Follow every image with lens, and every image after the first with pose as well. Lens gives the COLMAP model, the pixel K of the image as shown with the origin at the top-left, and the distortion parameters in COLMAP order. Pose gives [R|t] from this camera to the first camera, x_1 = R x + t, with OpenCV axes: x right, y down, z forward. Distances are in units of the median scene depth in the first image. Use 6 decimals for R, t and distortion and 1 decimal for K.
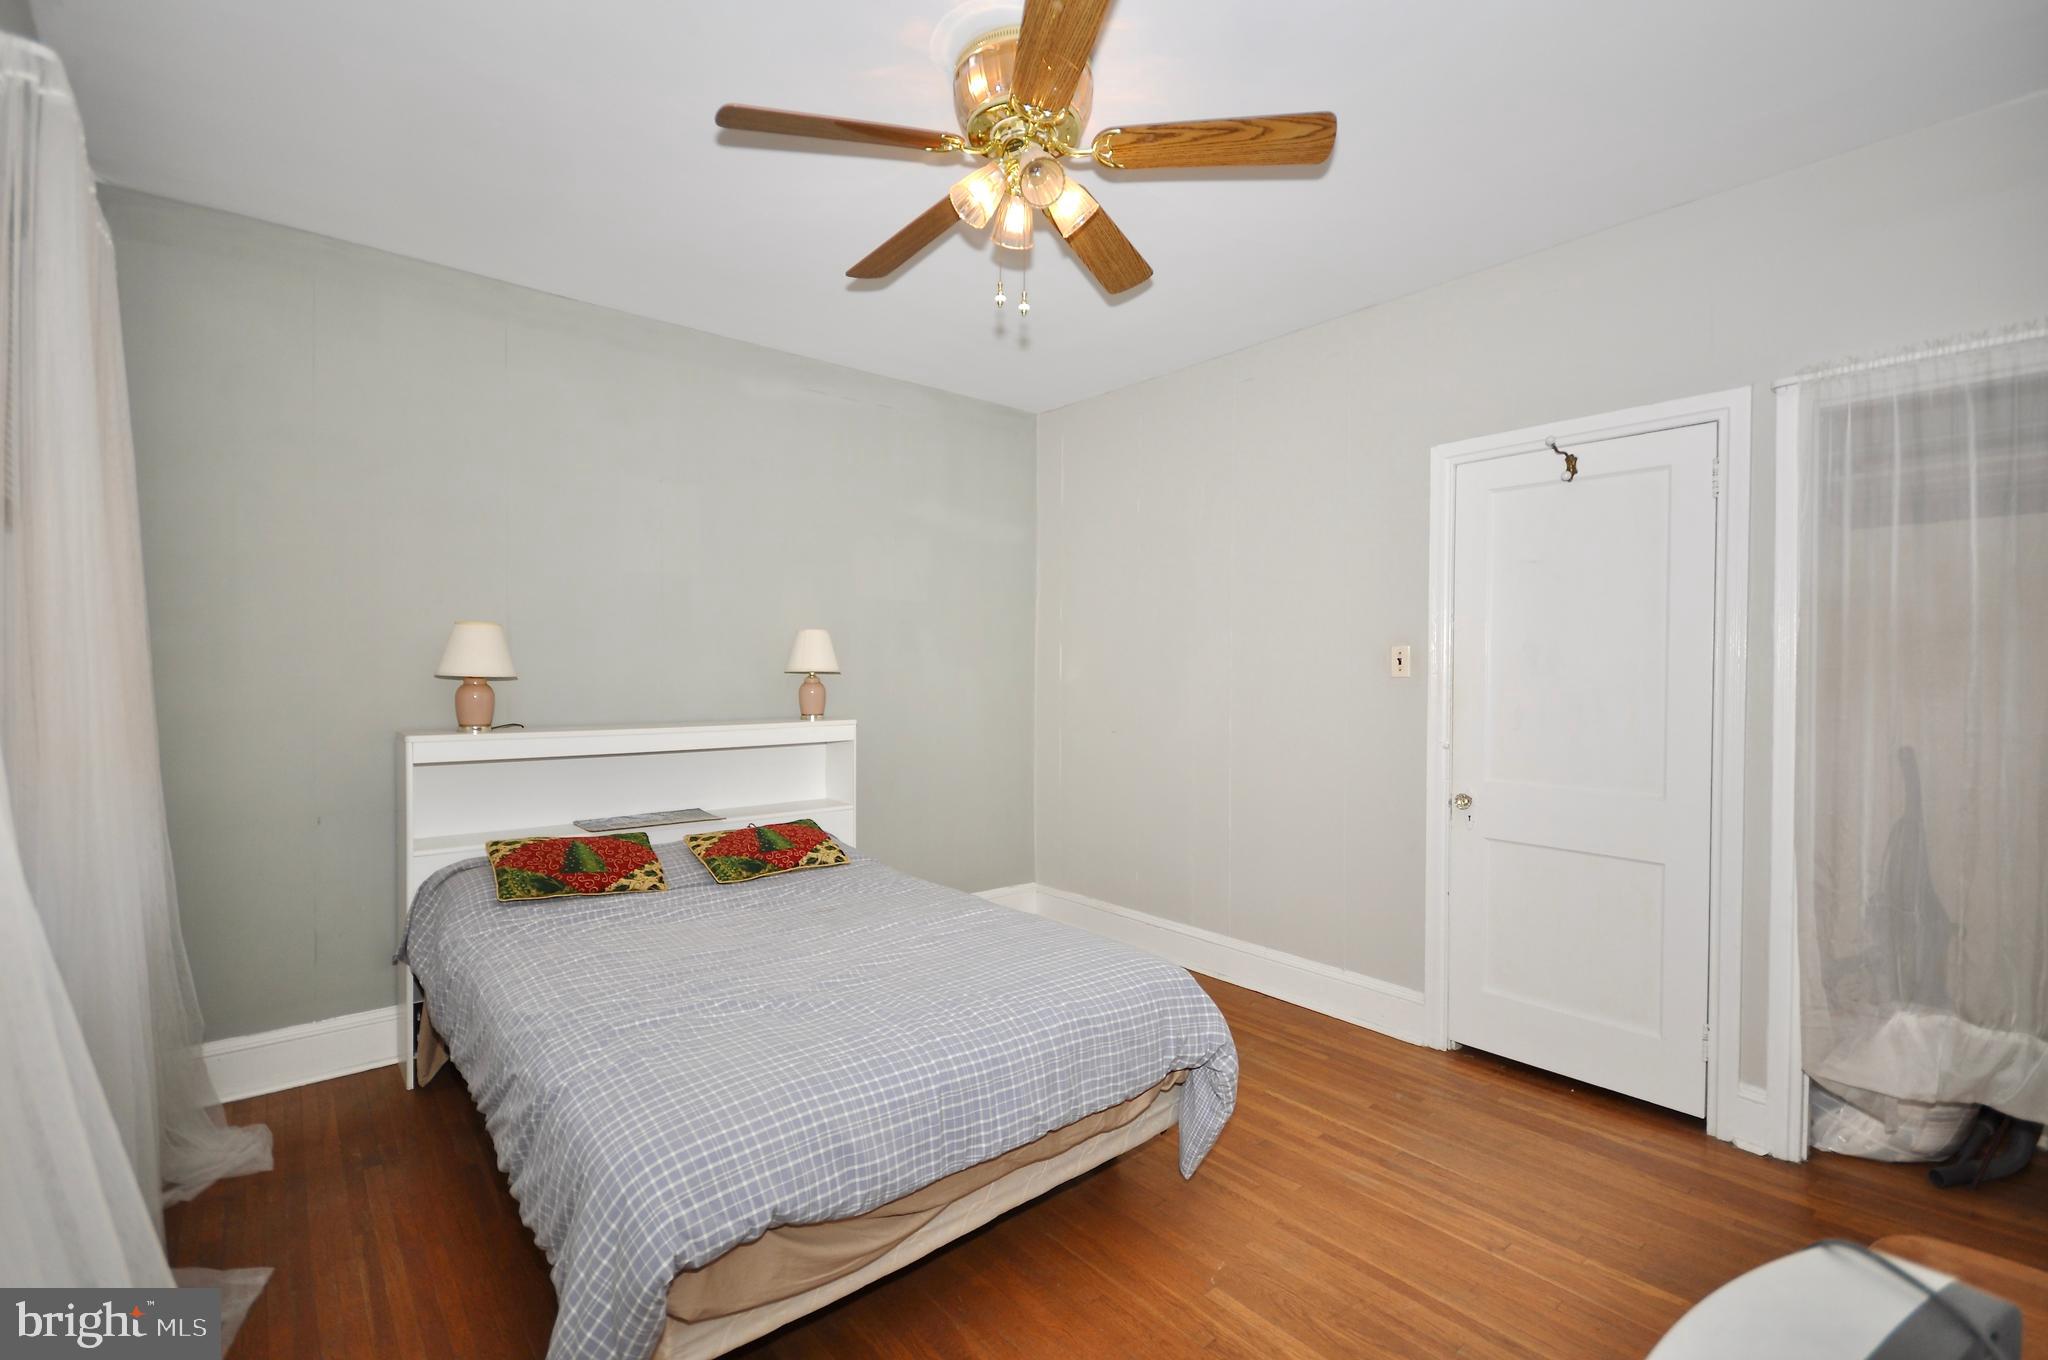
lens RADIAL K [[901.9, 0, 1017.6], [0, 901.9, 674.3], [0, 0, 1]] dist [0.011272, -0.011522]
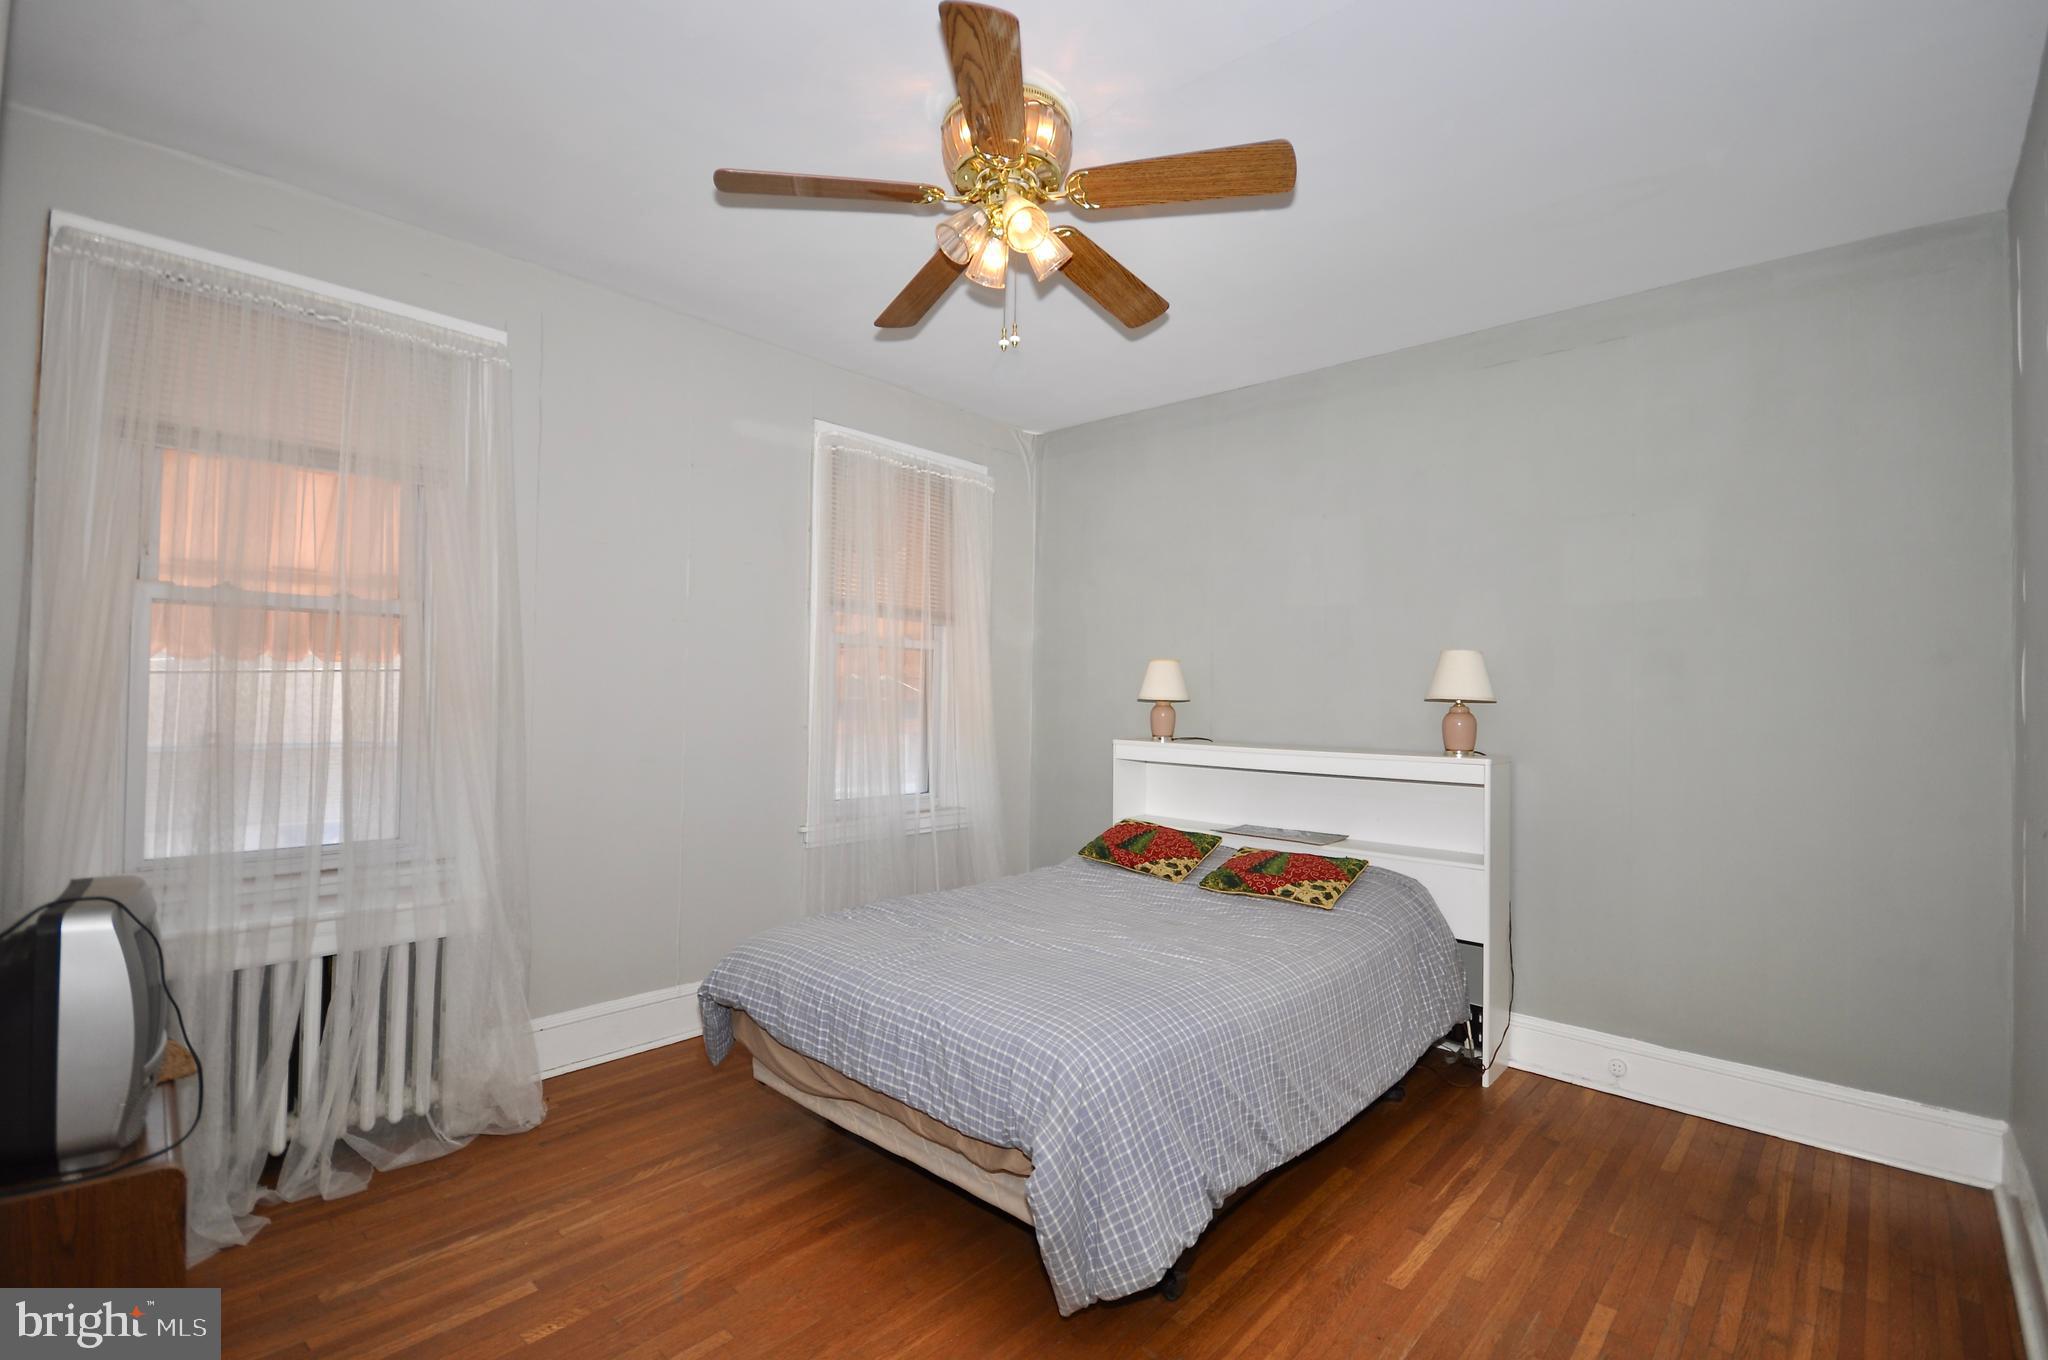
lens RADIAL K [[901.9, 0, 1017.6], [0, 901.9, 674.3], [0, 0, 1]] dist [0.011272, -0.011522]
pose [[0.137064, -0.023358, -0.990287, 0.720035], [-0.018958, 0.999477, -0.026199, 0.004331], [0.990381, 0.022365, 0.136550, 0.601485]]
